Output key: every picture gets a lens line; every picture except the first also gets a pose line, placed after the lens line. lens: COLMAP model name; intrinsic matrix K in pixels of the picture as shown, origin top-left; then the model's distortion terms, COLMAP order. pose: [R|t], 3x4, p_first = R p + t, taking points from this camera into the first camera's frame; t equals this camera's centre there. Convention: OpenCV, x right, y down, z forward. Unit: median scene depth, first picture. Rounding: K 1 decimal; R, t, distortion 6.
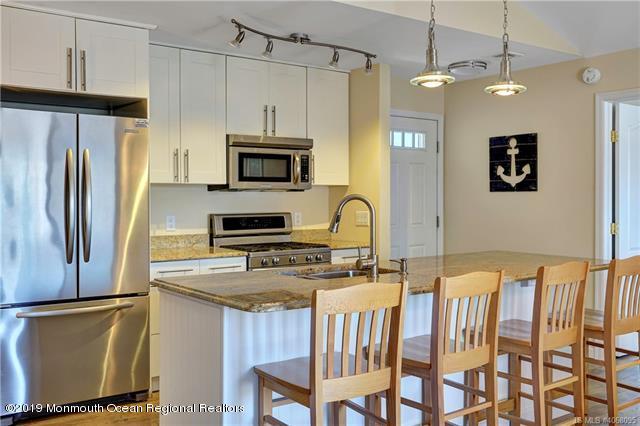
lens RADIAL K [[641.9, 0, 318.8], [0, 641.9, 212.4], [0, 0, 1]] dist [0.000468, 0.000000]
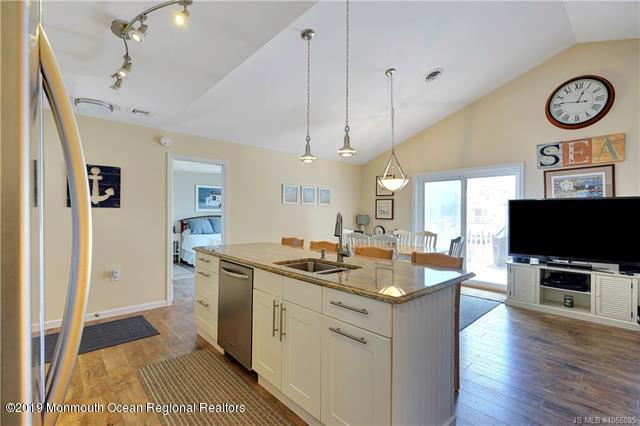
lens RADIAL K [[292.0, 0, 318.8], [0, 292.0, 211.2], [0, 0, 1]] dist [-0.000910, 0.001056]
pose [[-0.101546, 0.007199, 0.994805, -0.361754], [0.019209, 0.999802, -0.005275, -0.012428], [-0.994645, 0.018573, -0.101664, 0.614946]]
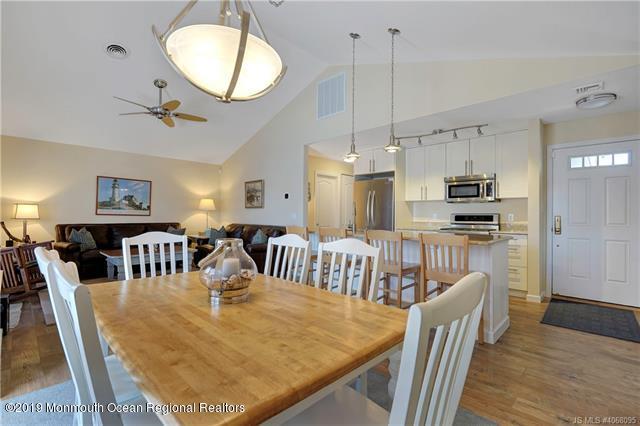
lens RADIAL K [[292.0, 0, 320.2], [0, 292.0, 214.1], [0, 0, 1]] dist [-0.000910, 0.001056]
pose [[0.166514, -0.000839, -0.986039, 0.699430], [-0.032939, 0.999437, -0.006412, 0.023828], [0.985489, 0.033547, 0.166392, 0.353188]]
